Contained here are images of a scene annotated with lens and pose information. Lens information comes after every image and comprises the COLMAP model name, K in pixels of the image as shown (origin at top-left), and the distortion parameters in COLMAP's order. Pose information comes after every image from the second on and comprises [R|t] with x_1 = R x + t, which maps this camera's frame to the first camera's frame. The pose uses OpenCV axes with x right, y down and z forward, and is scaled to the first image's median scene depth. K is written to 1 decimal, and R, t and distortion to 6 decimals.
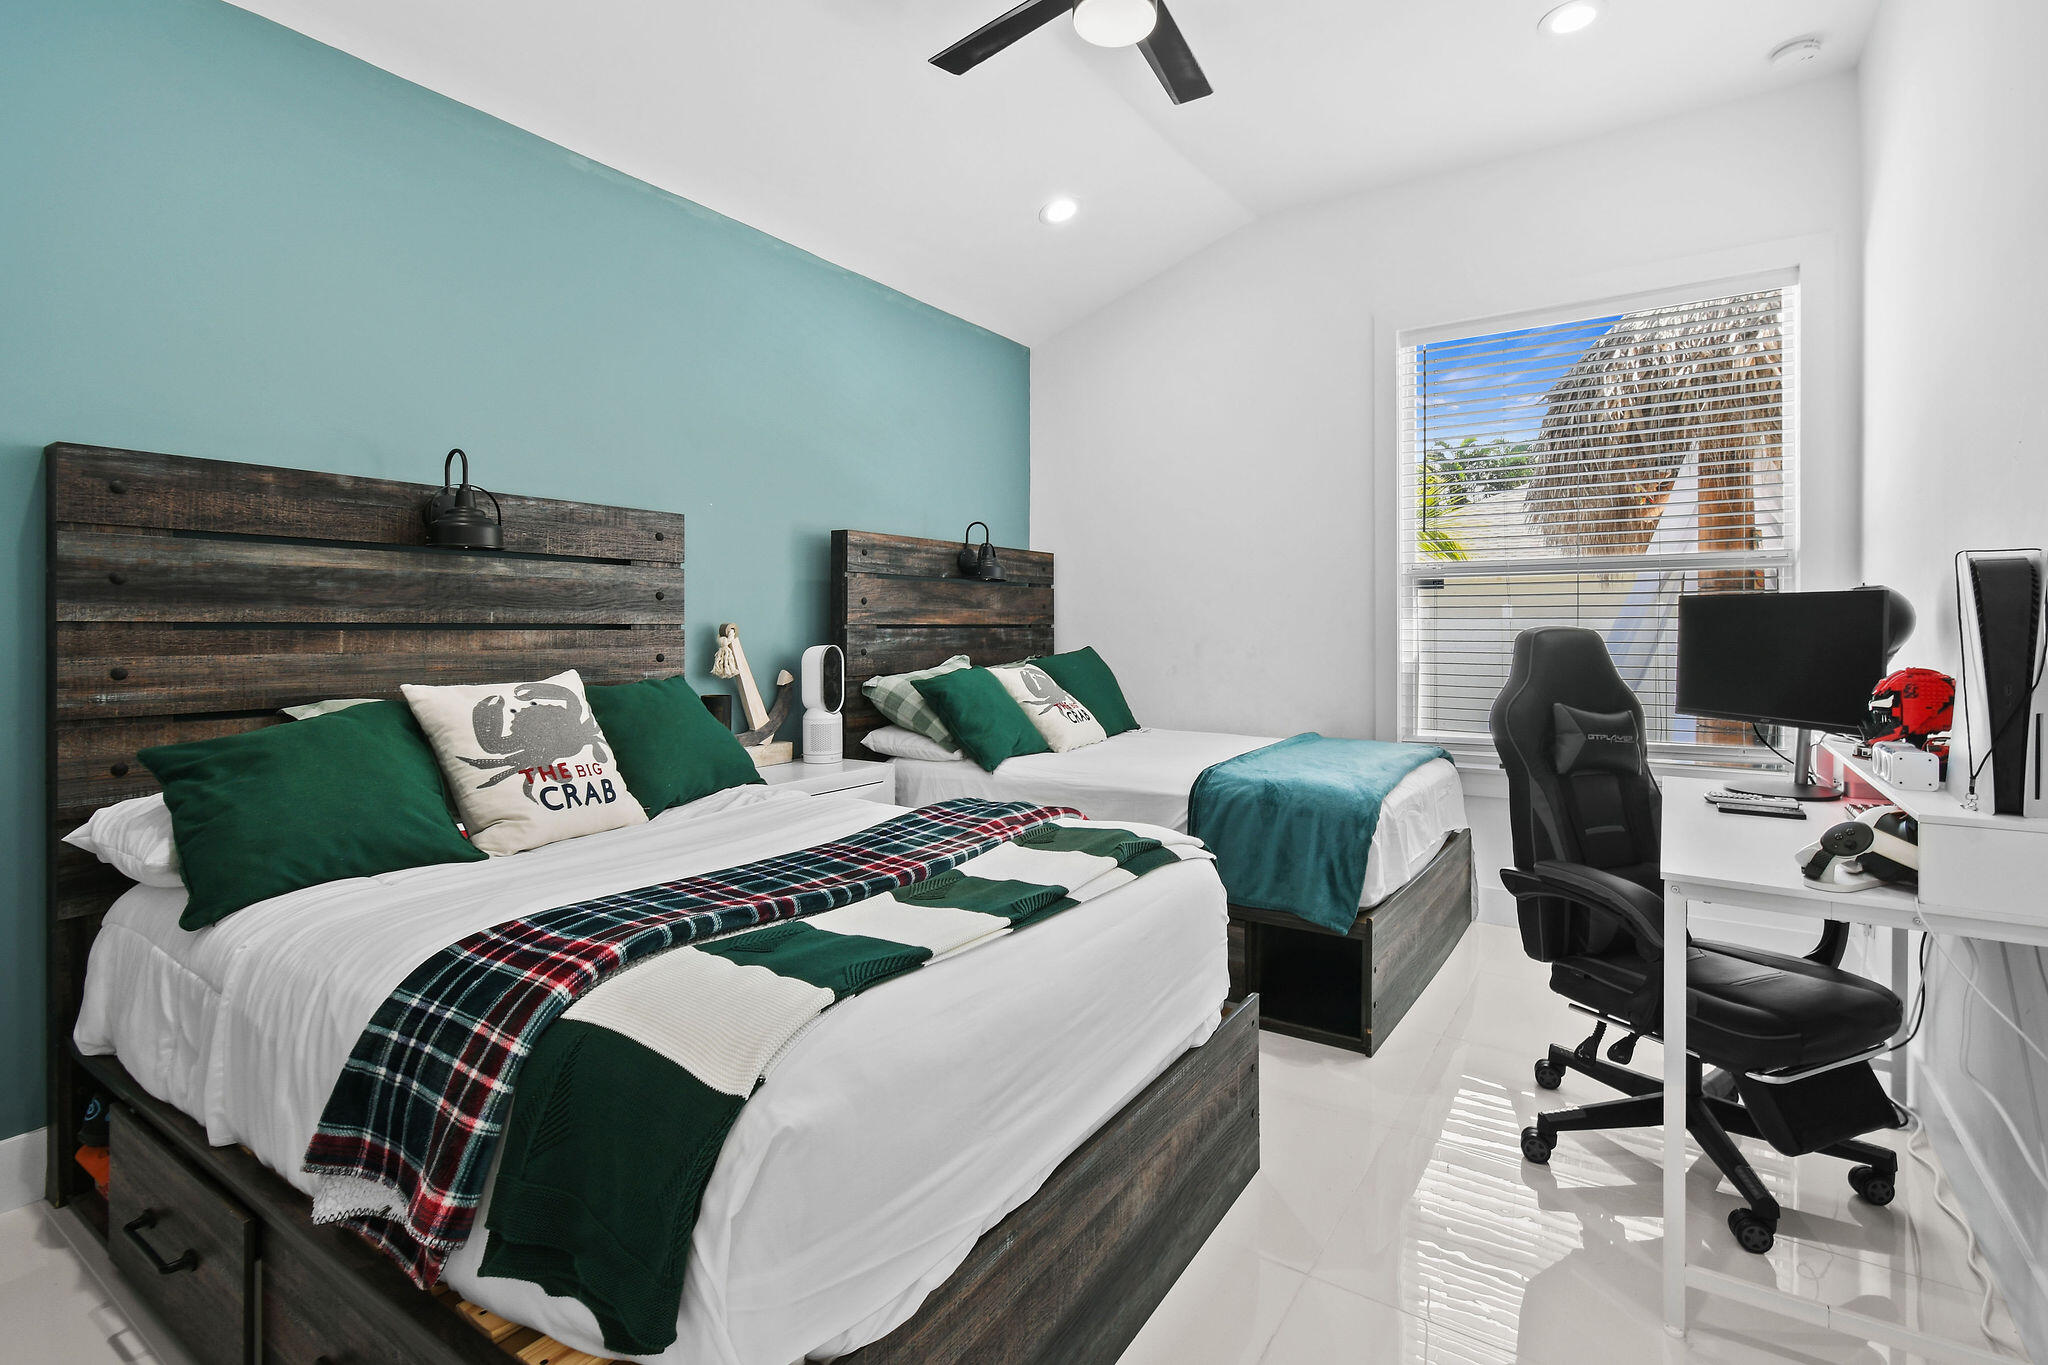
lens RADIAL K [[977.3, 0, 1027.6], [0, 977.3, 616.9], [0, 0, 1]] dist [-0.000205, -0.000072]
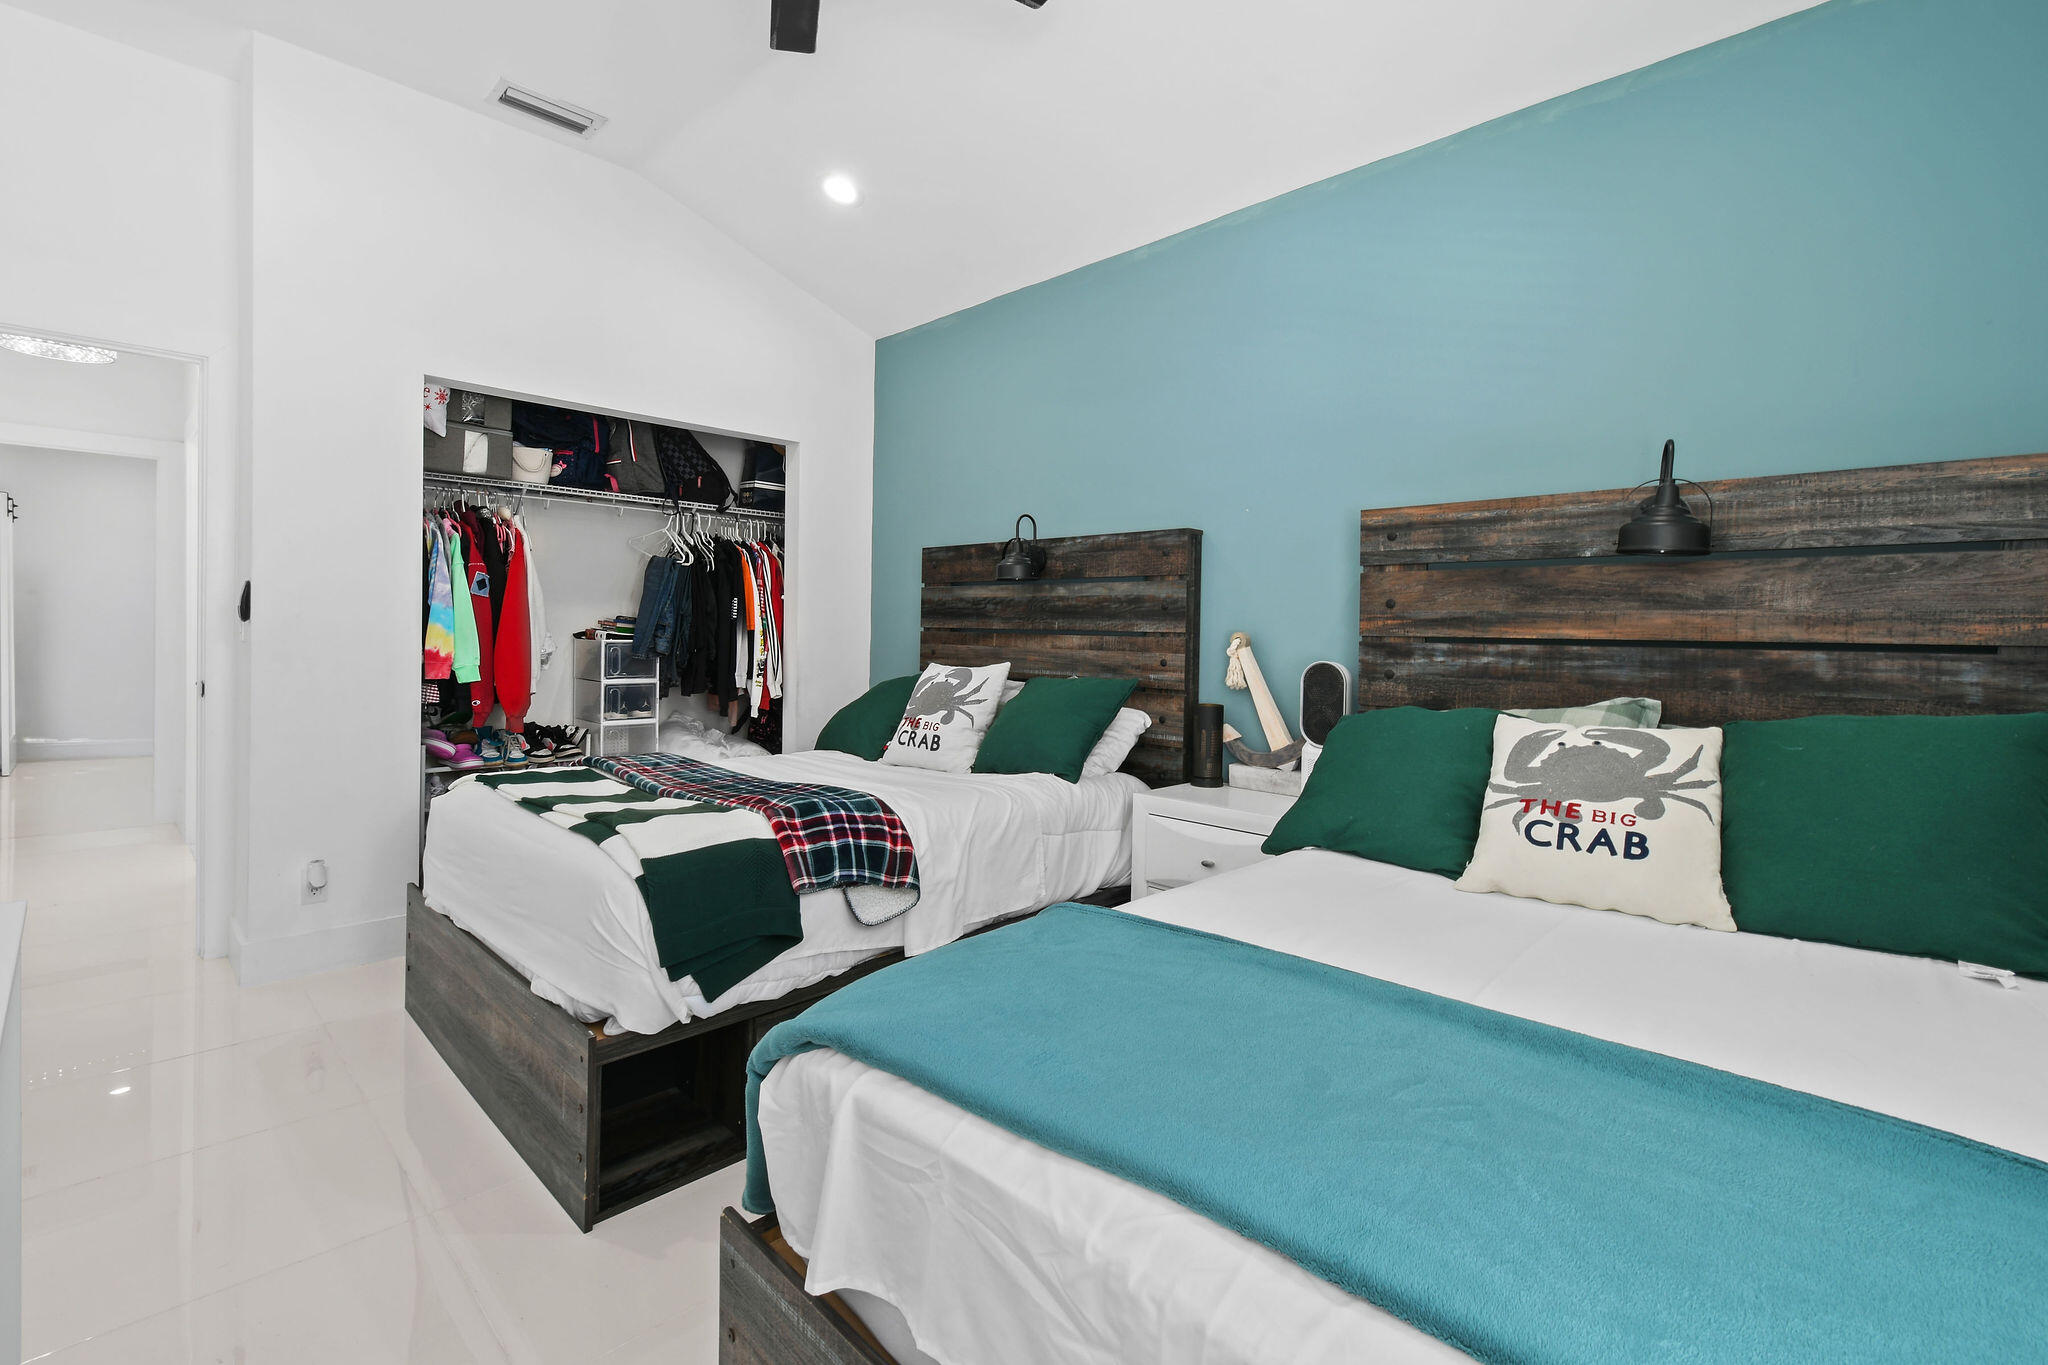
lens RADIAL K [[920.3, 0, 1030.4], [0, 920.3, 646.5], [0, 0, 1]] dist [0.000095, 0.000036]
pose [[-0.186824, 0.009776, -0.982345, 0.552580], [-0.012381, 0.999848, 0.012304, 0.010311], [0.982315, 0.014461, -0.186675, 0.867913]]
